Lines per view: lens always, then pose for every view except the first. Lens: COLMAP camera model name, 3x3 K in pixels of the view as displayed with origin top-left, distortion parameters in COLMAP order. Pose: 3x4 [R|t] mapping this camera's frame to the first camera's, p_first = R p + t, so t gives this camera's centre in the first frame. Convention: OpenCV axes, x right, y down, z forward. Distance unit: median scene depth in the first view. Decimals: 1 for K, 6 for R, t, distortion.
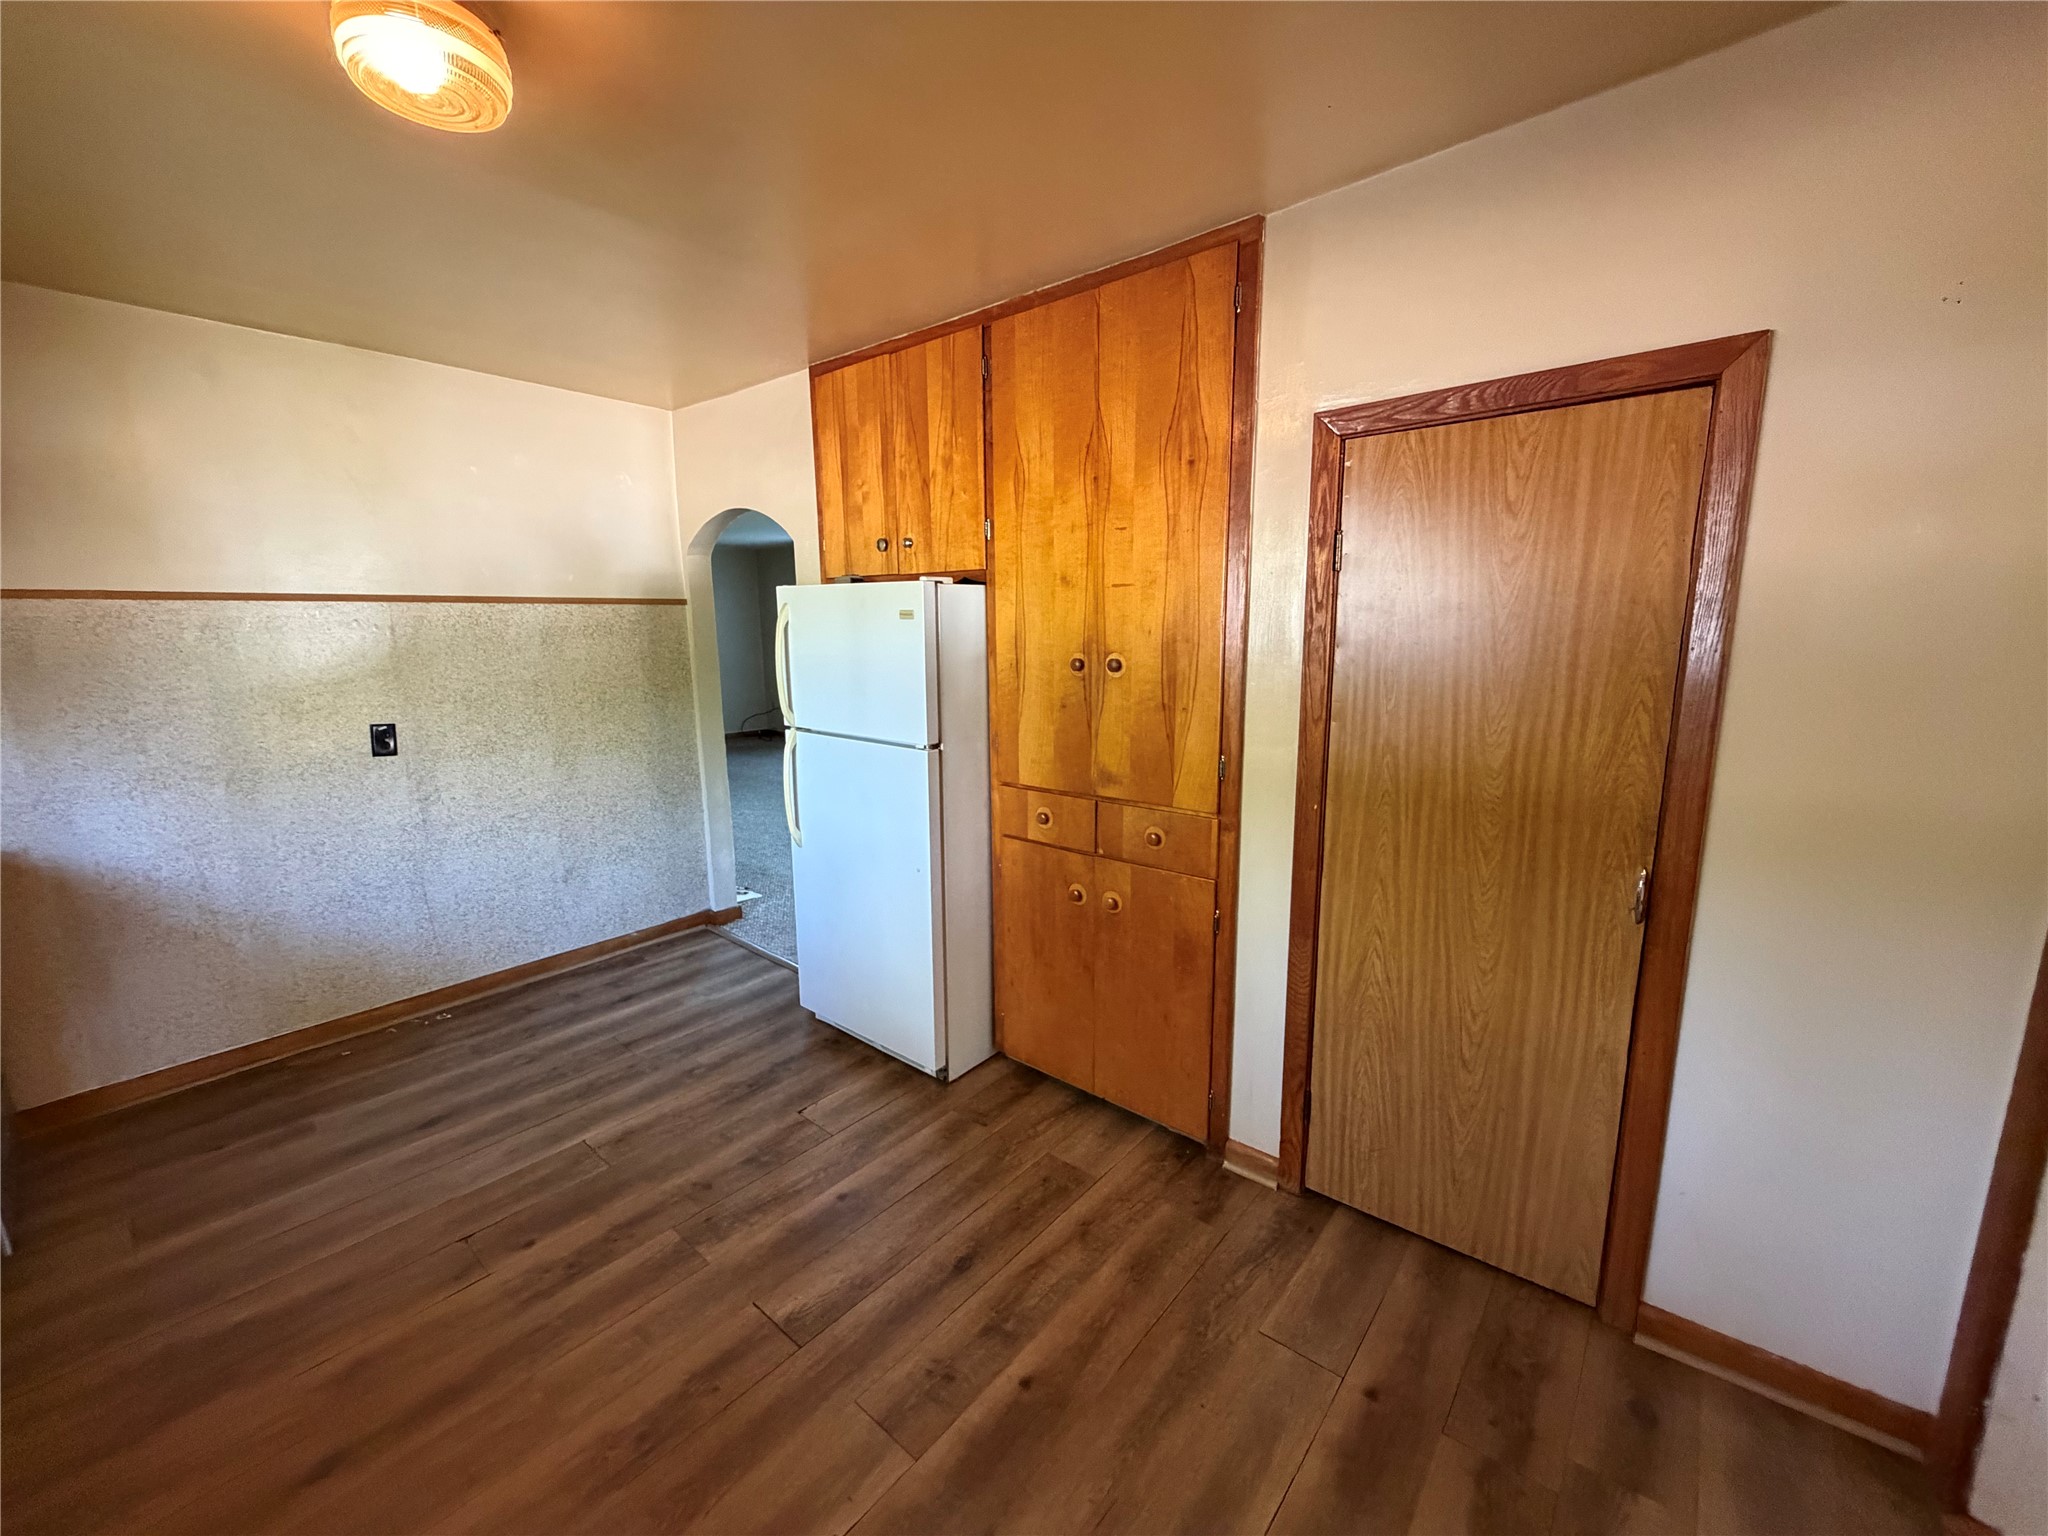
lens RADIAL K [[817.9, 0, 1018.8], [0, 817.9, 769.0], [0, 0, 1]] dist [0.009566, 0.000356]
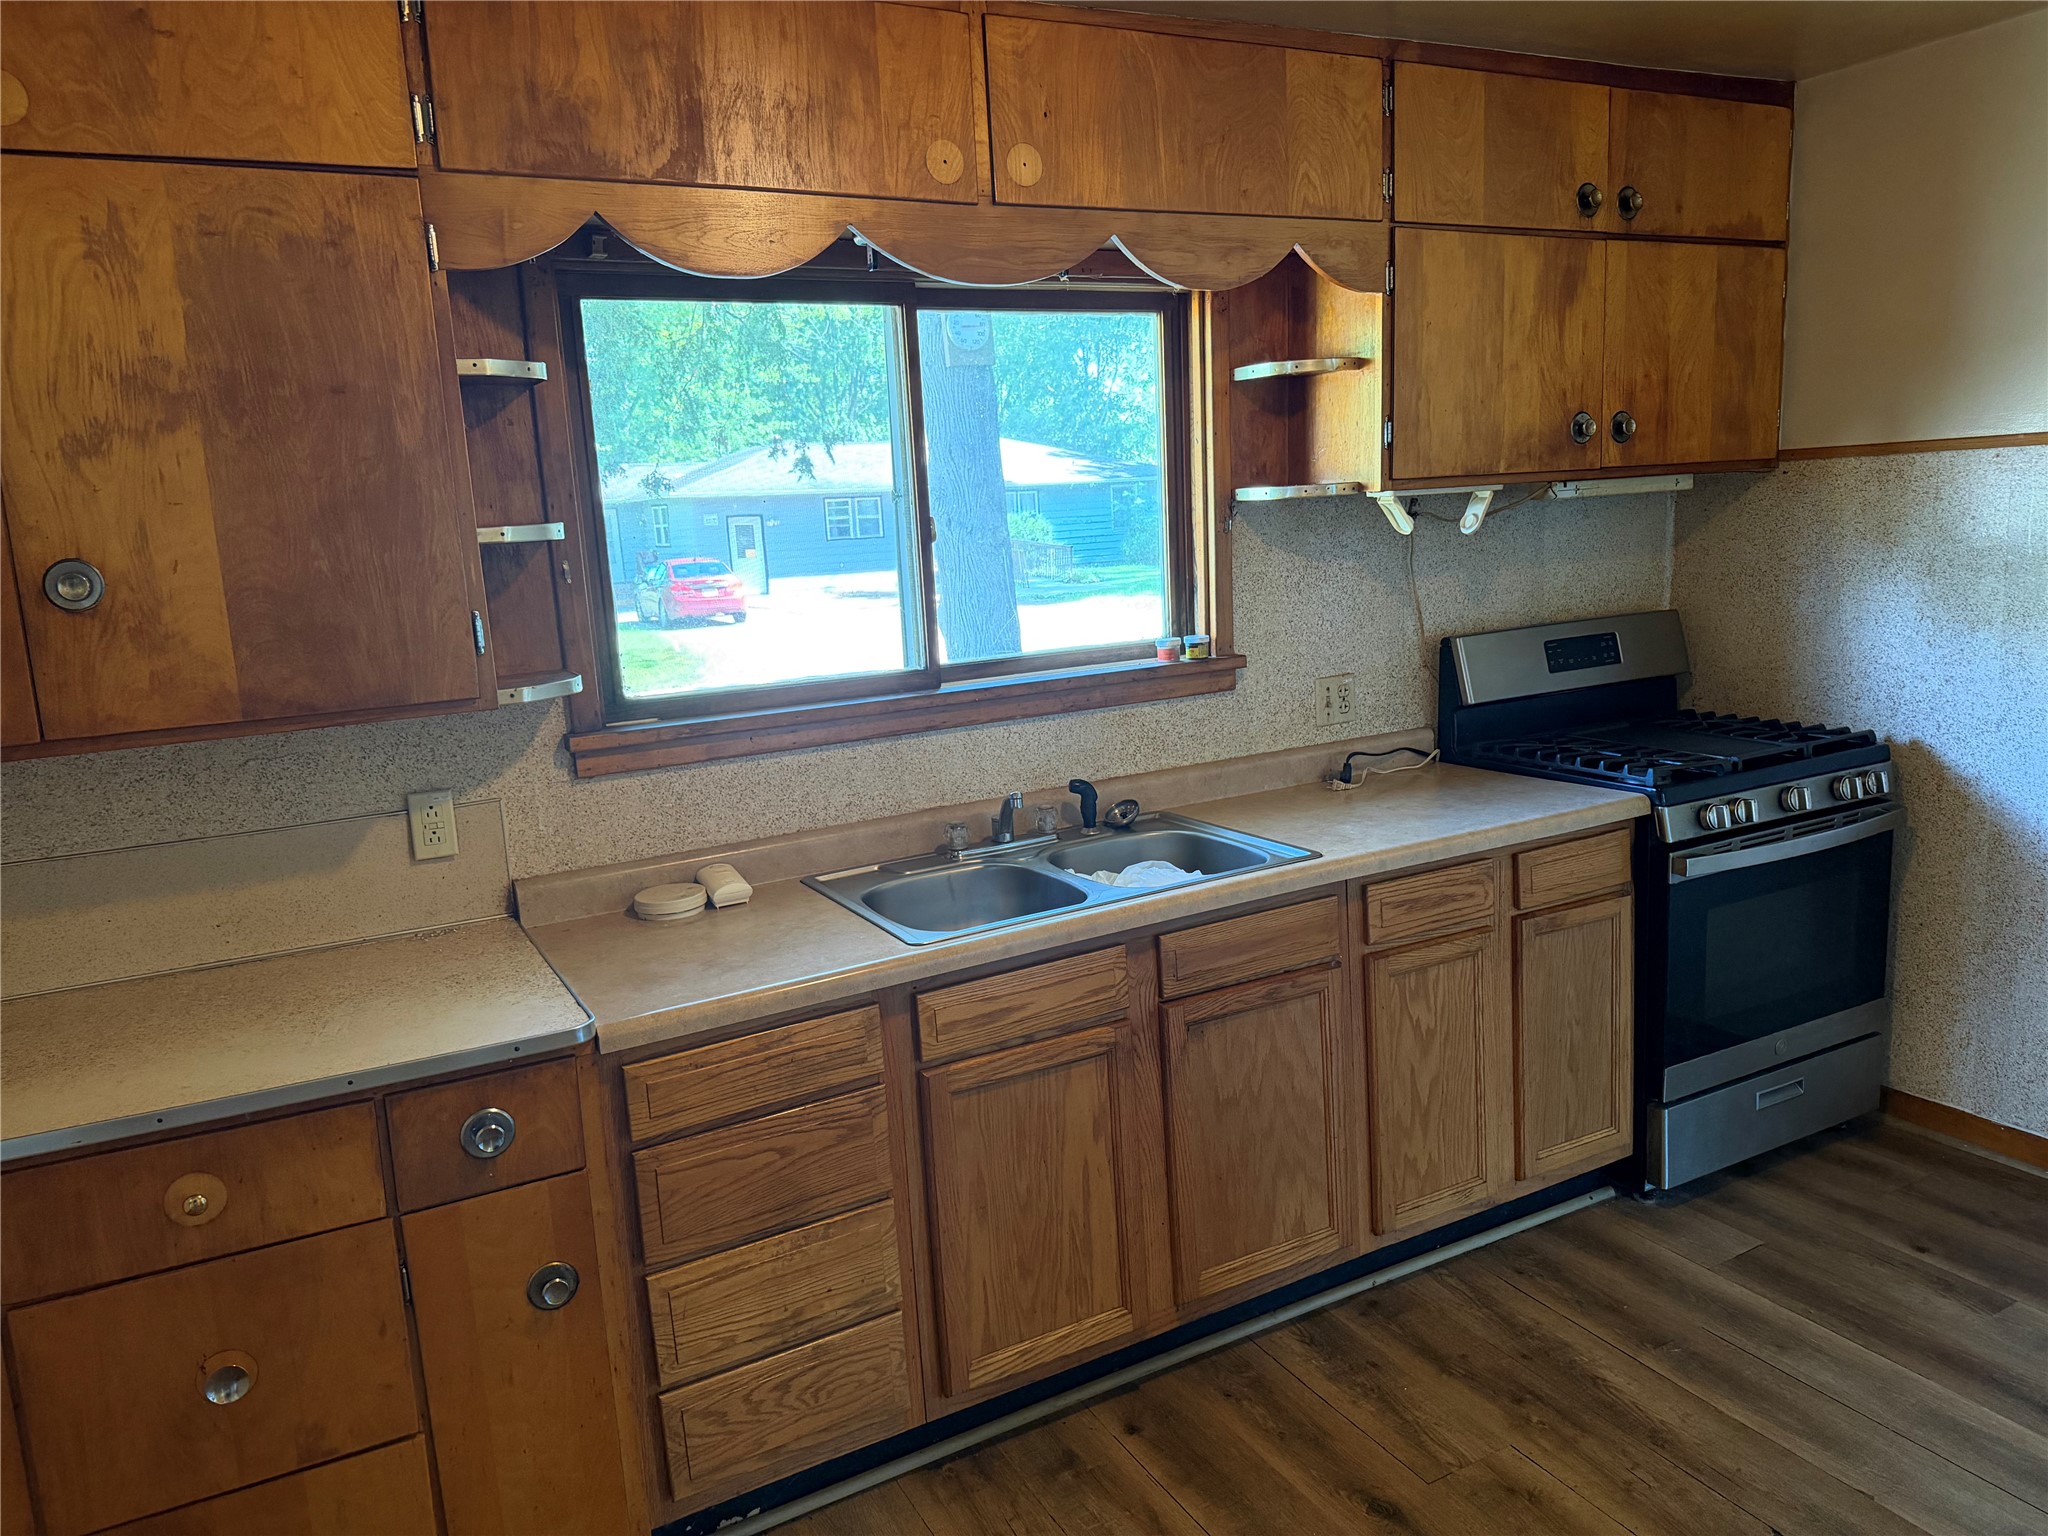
lens RADIAL K [[1447.7, 0, 1029.9], [0, 1447.7, 769.7], [0, 0, 1]] dist [0.095245, -0.138426]
pose [[-0.347700, 0.193914, -0.917334, 0.322900], [-0.110294, 0.963127, 0.245399, -0.140063], [0.931096, 0.186502, -0.313492, 0.584573]]
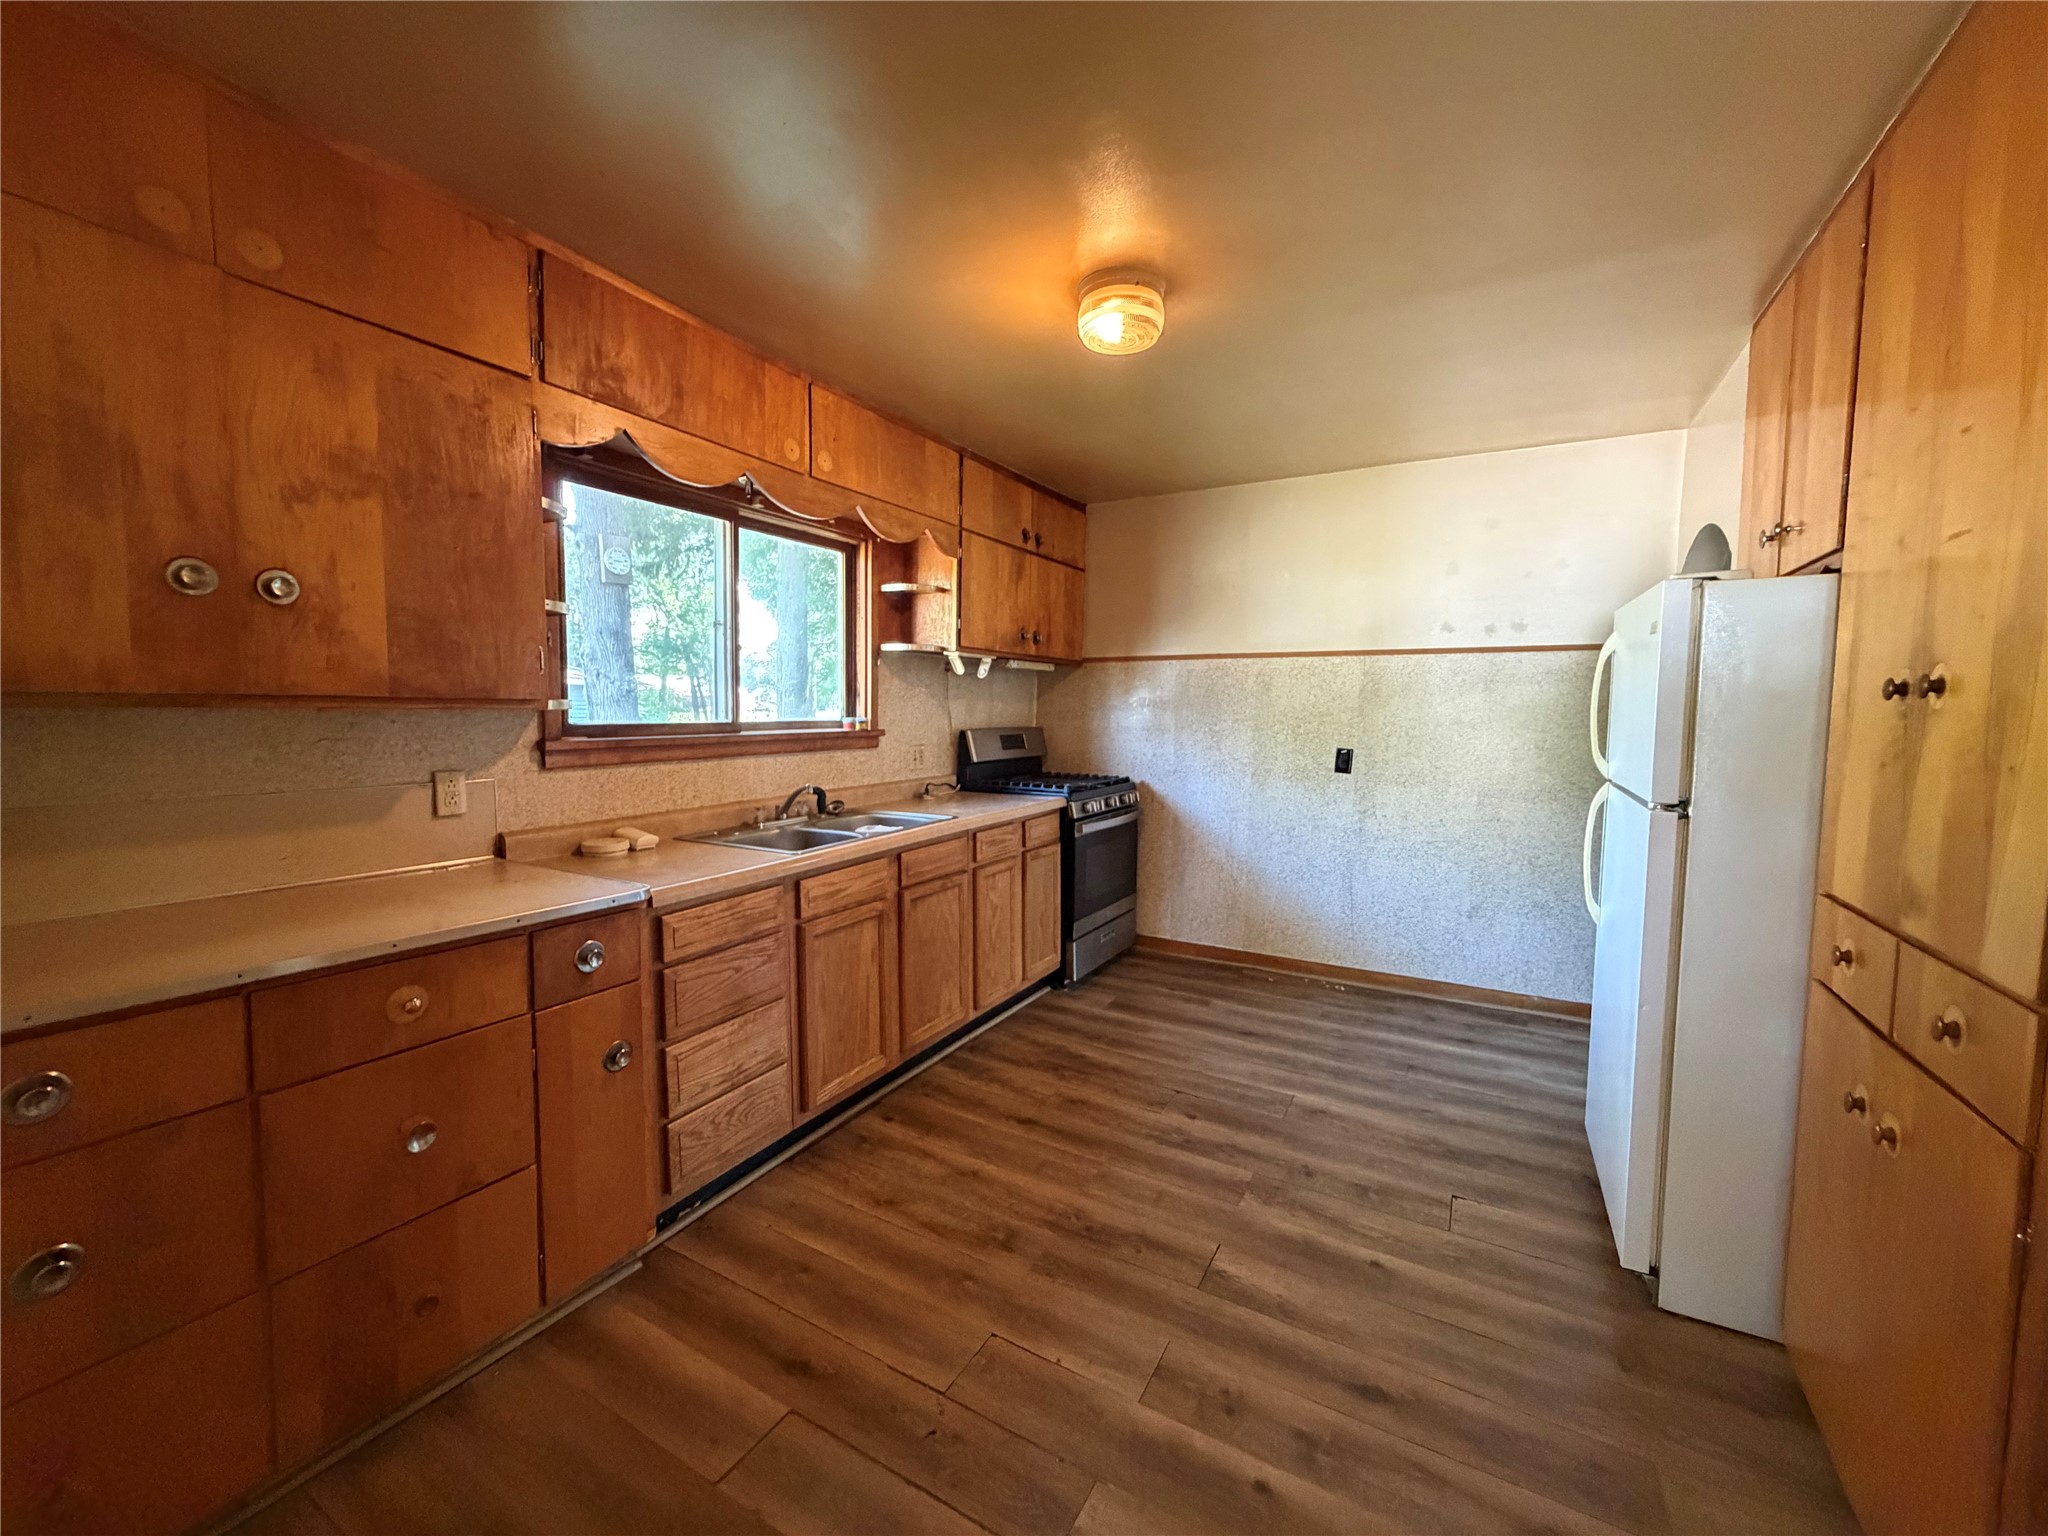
lens RADIAL K [[817.9, 0, 1018.8], [0, 817.9, 769.0], [0, 0, 1]] dist [0.009566, 0.000356]
pose [[0.188722, 0.085891, -0.978267, 0.482397], [-0.184840, 0.981470, 0.050513, 0.007922], [0.964478, 0.171290, 0.201101, 0.295029]]
